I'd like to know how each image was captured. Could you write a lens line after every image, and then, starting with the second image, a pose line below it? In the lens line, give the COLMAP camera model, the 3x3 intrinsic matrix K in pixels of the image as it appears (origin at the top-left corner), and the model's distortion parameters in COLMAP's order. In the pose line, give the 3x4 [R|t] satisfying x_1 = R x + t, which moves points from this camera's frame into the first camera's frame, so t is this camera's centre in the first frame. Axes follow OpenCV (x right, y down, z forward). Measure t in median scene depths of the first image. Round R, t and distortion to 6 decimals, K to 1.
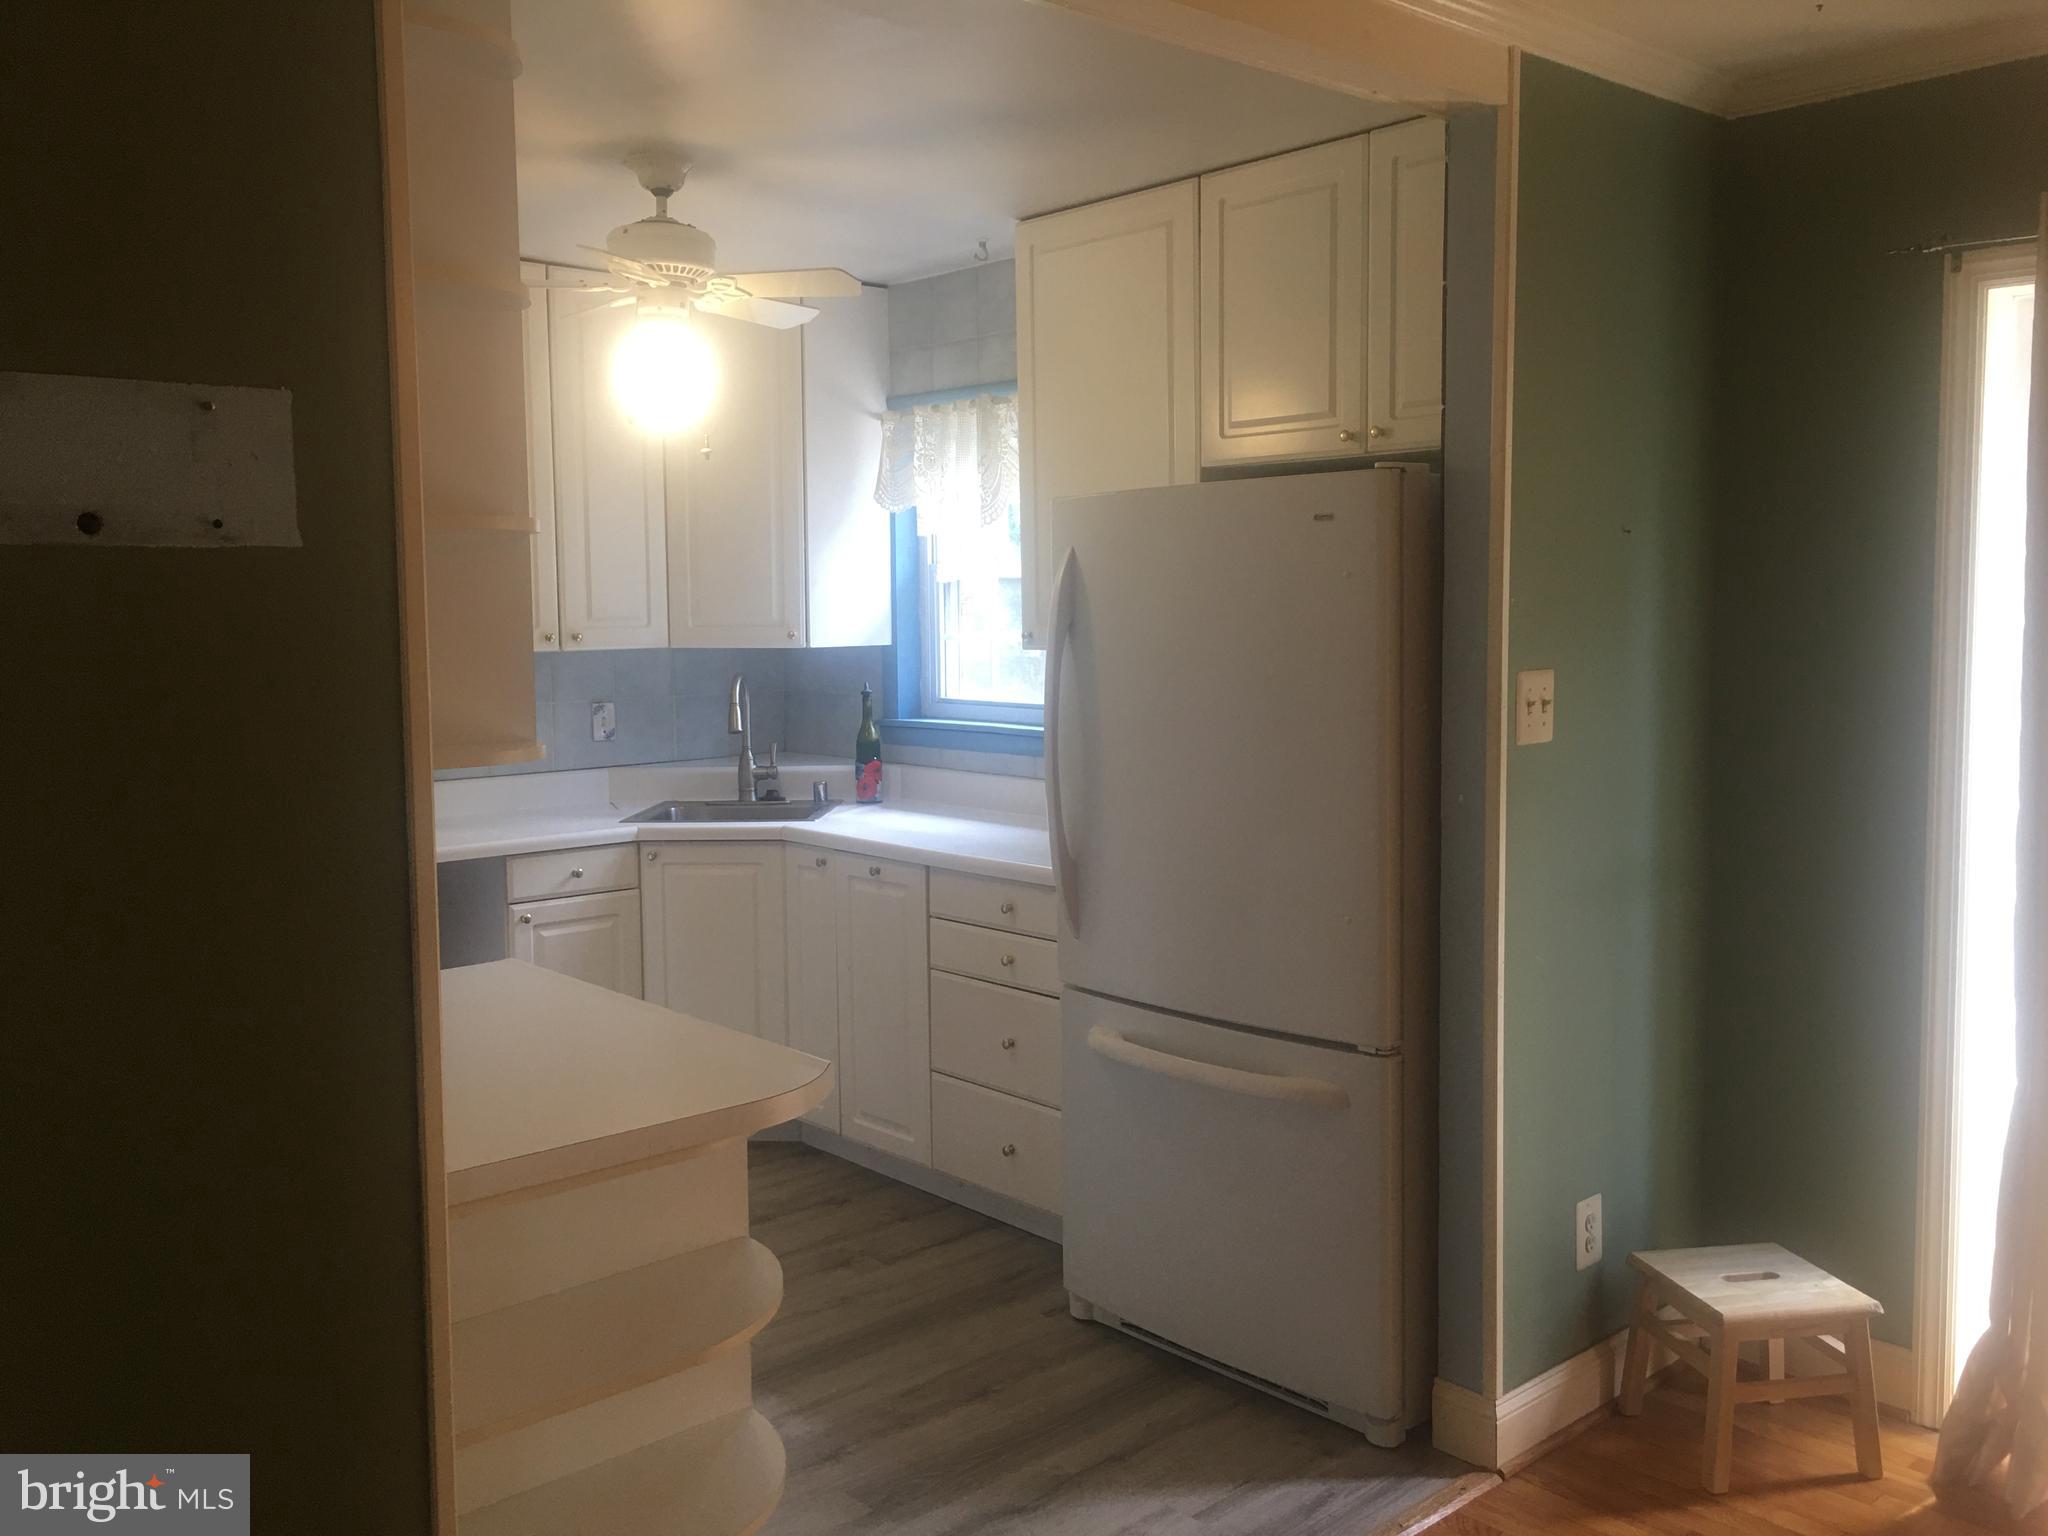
lens RADIAL K [[1763.1, 0, 1021.1], [0, 1763.1, 723.9], [0, 0, 1]] dist [0.077577, -0.100503]
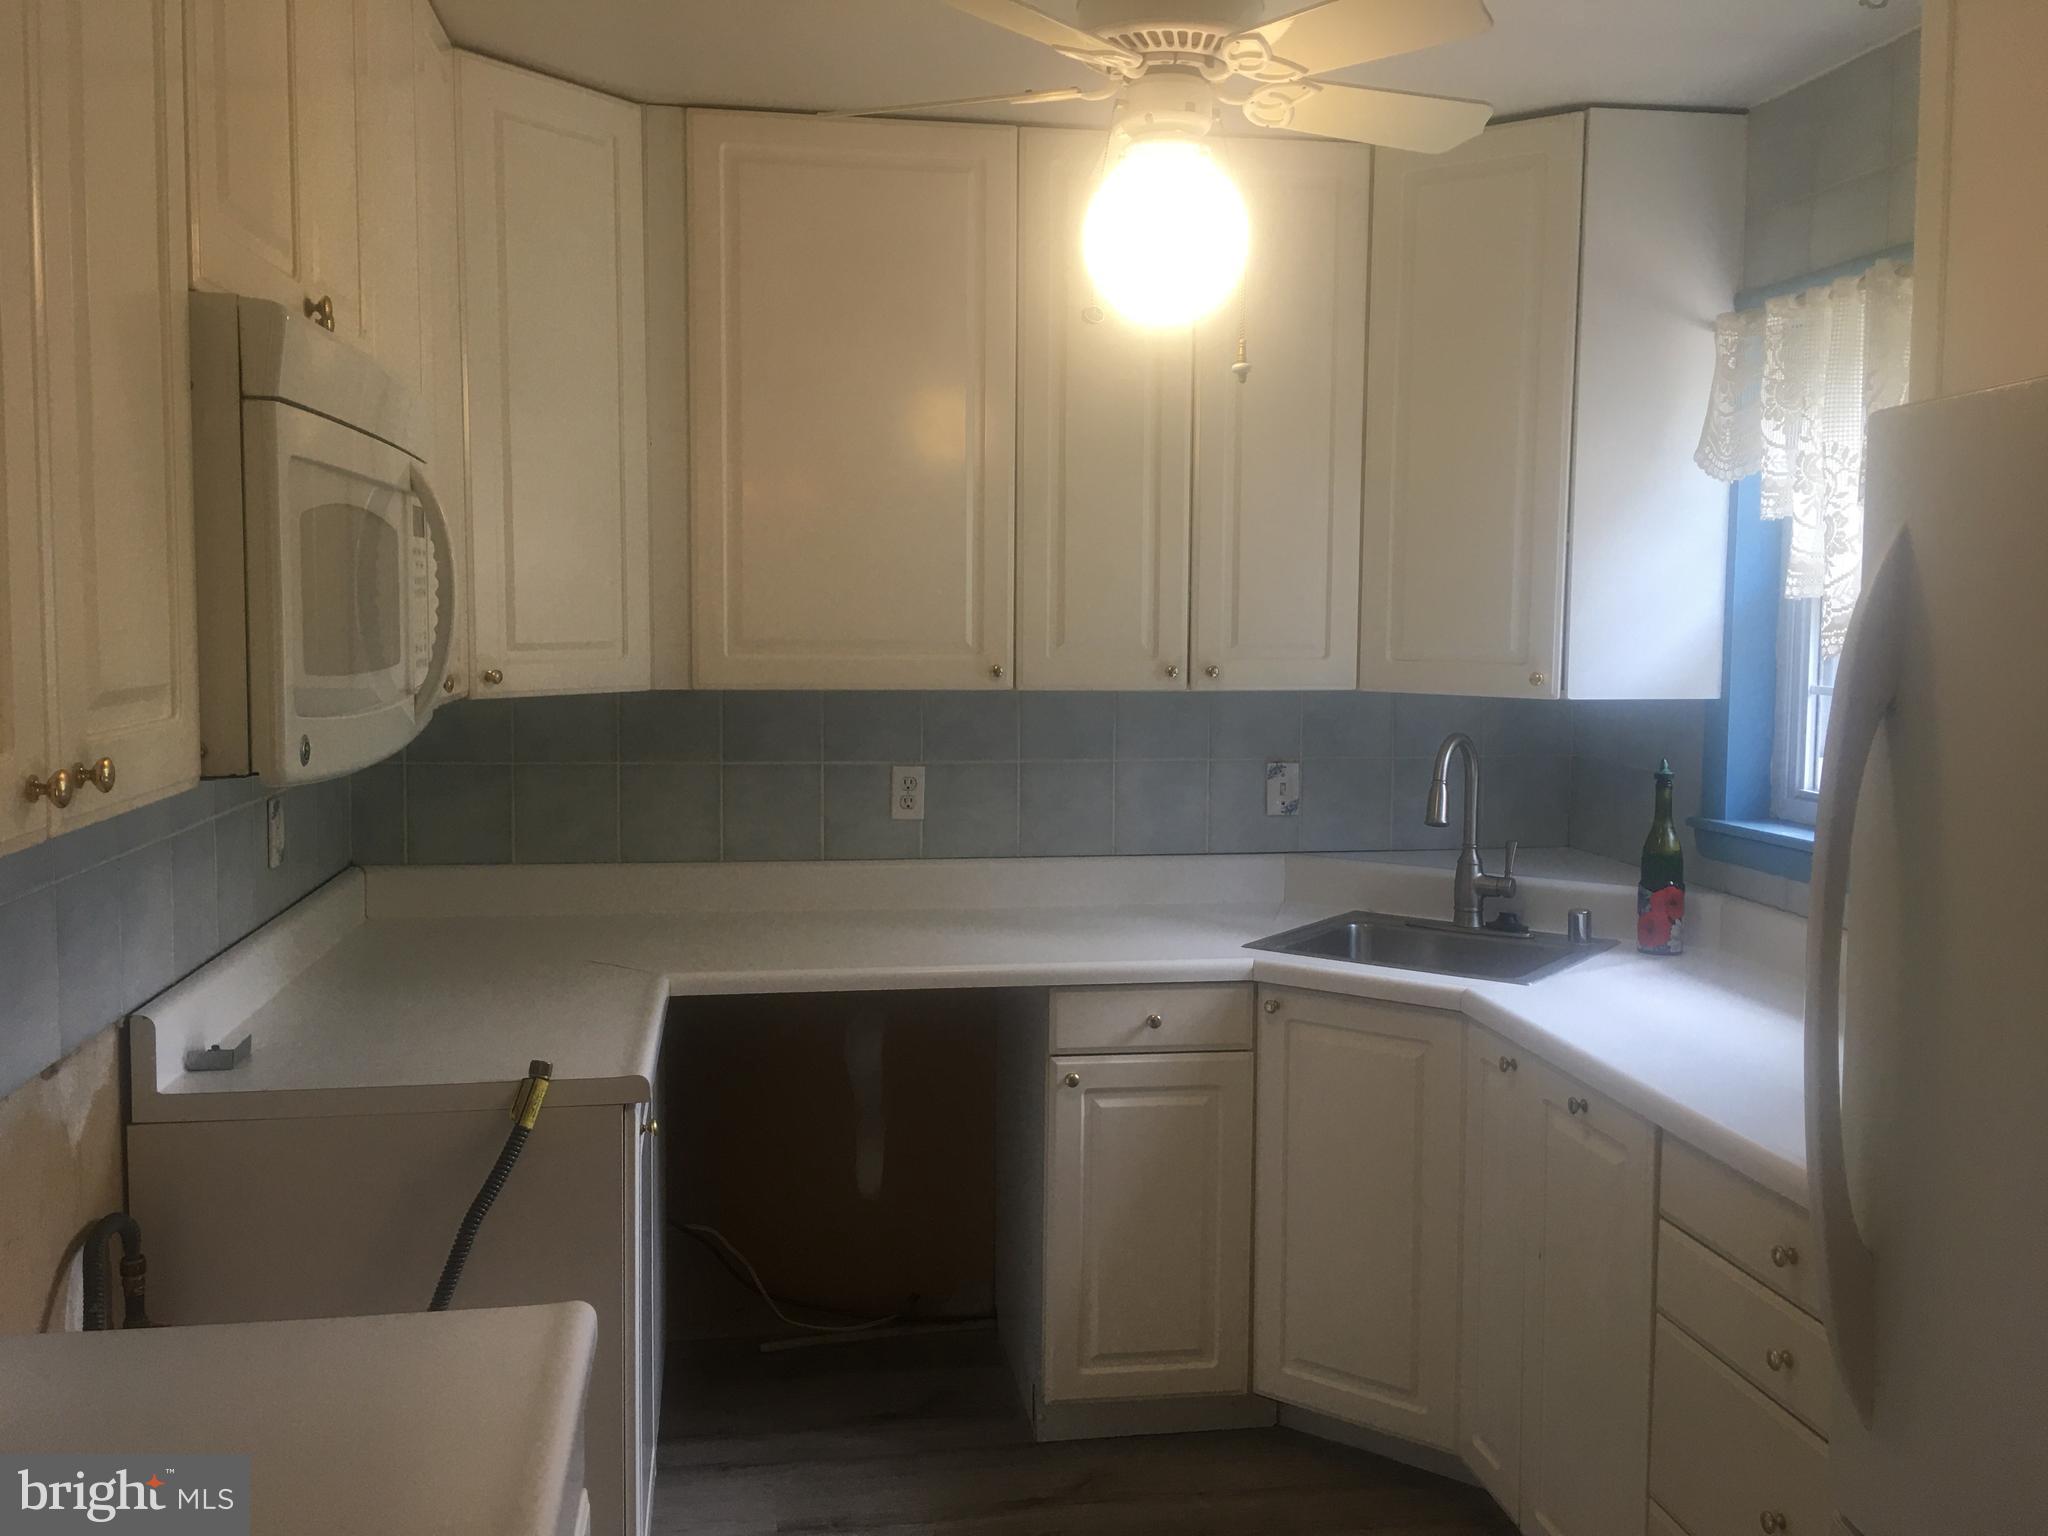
lens RADIAL K [[1763.1, 0, 1021.0], [0, 1763.1, 736.3], [0, 0, 1]] dist [0.077577, -0.100503]
pose [[0.841397, 0.056819, -0.537422, 0.074305], [-0.054873, 0.998300, 0.019635, -0.040464], [0.537624, 0.012969, 0.843085, 0.459289]]
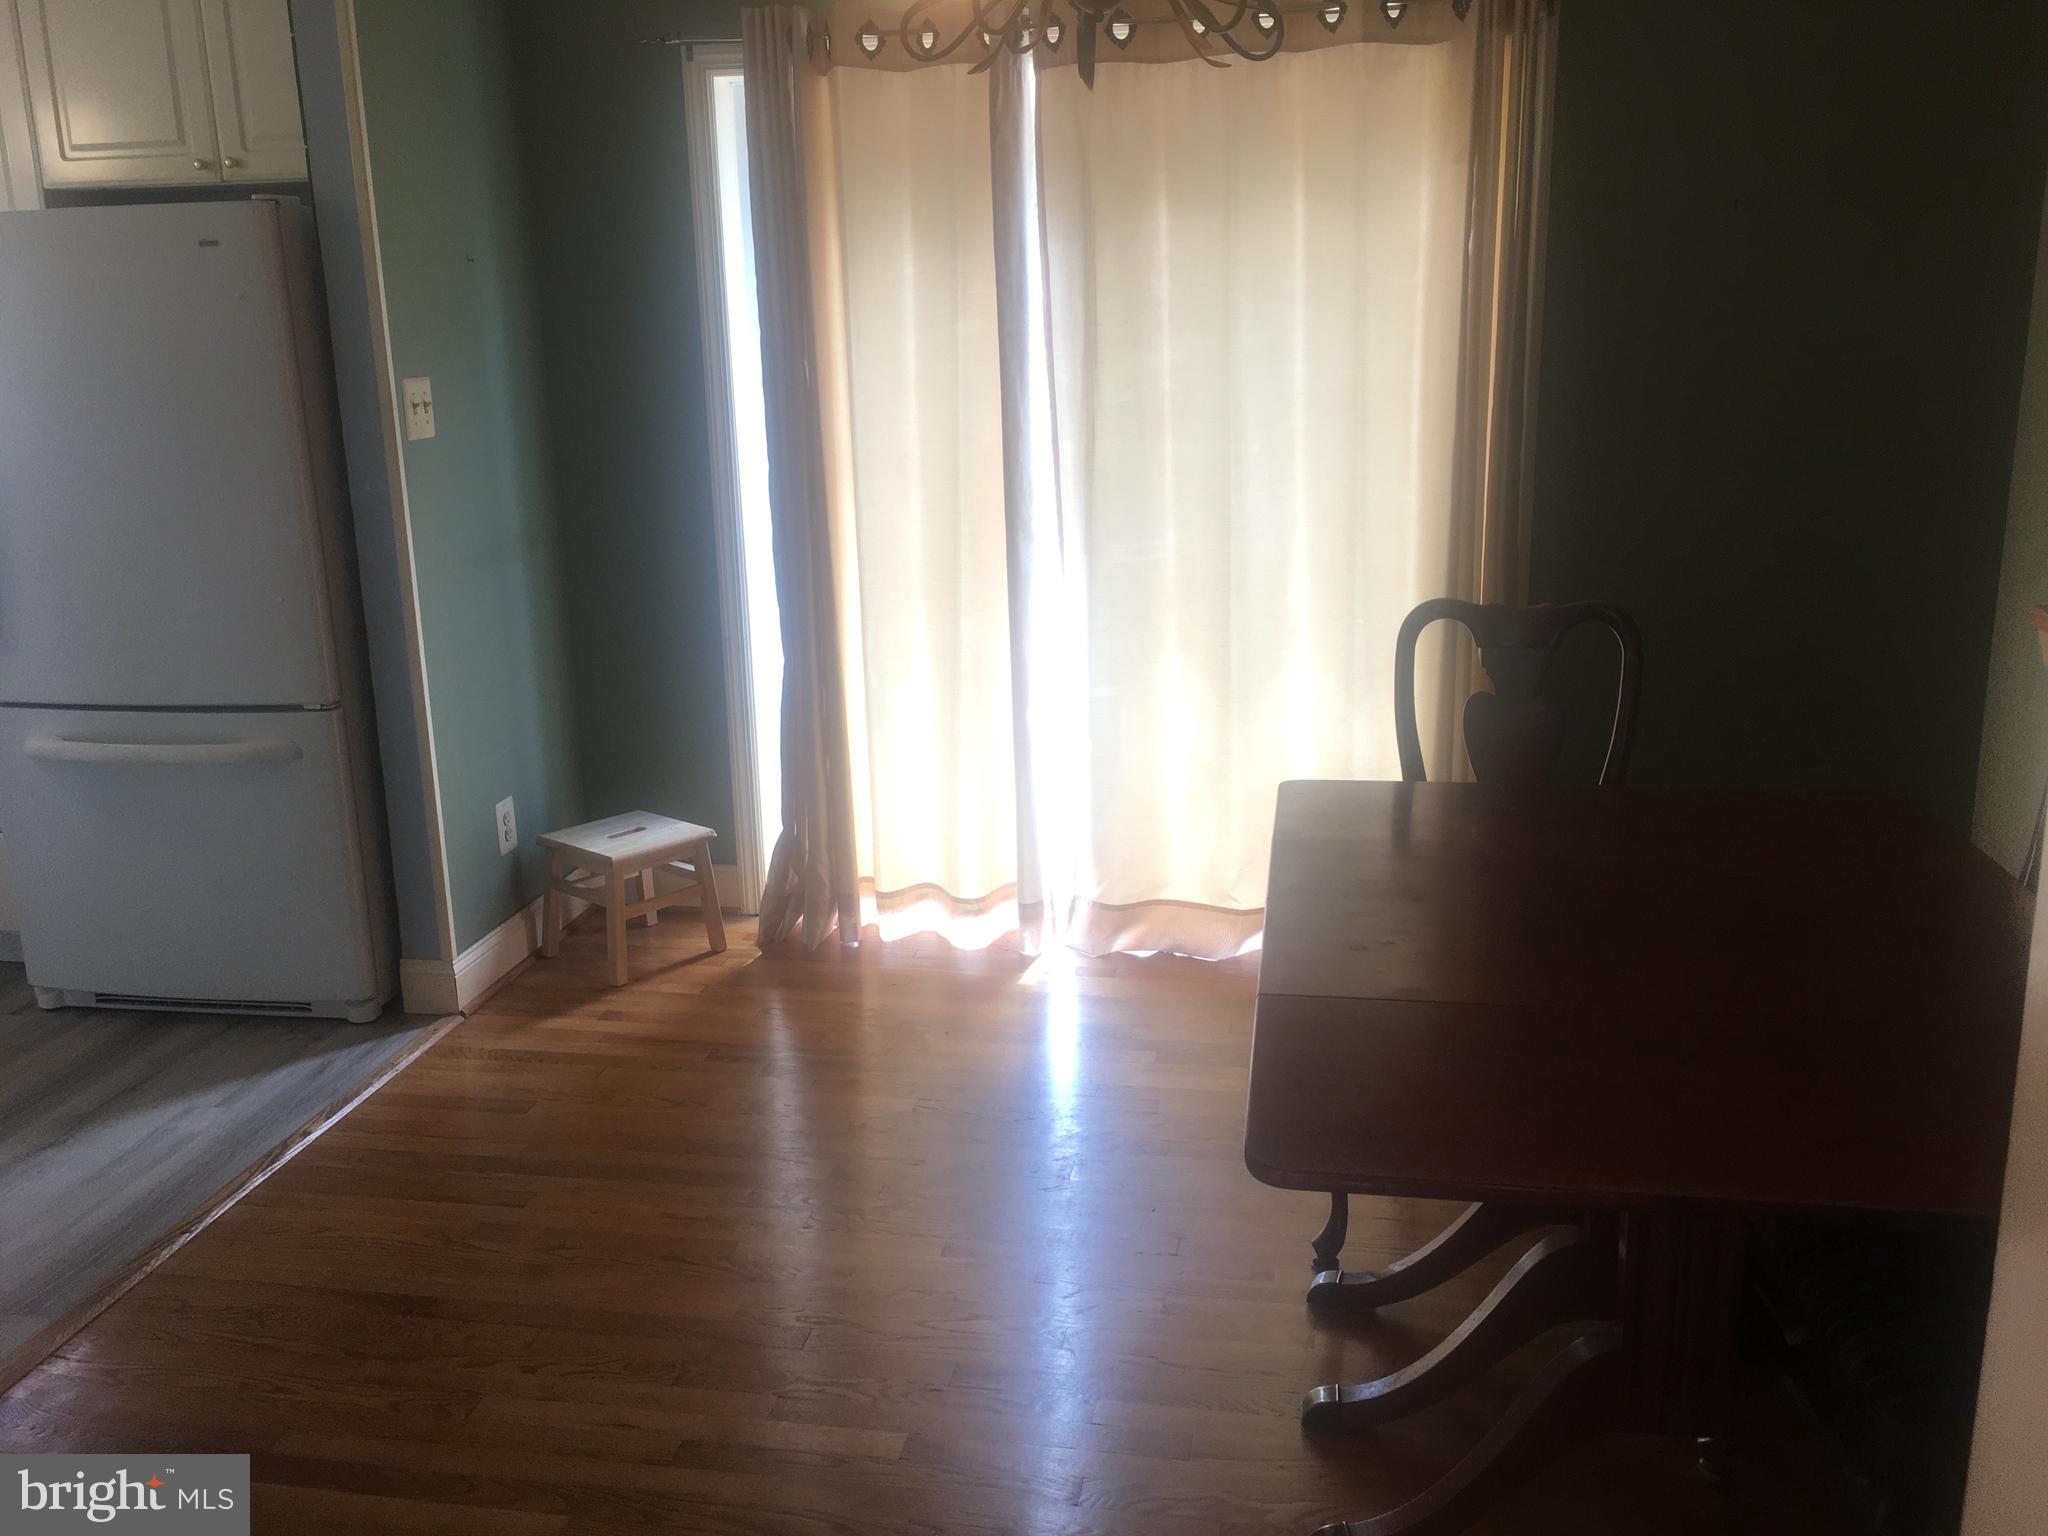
lens RADIAL K [[1763.1, 0, 1039.3], [0, 1763.1, 769.9], [0, 0, 1]] dist [0.077577, -0.100503]
pose [[0.790558, -0.162411, 0.590458, -0.117500], [0.058445, 0.979799, 0.191253, 0.021284], [-0.609592, -0.116687, 0.784080, -0.216810]]
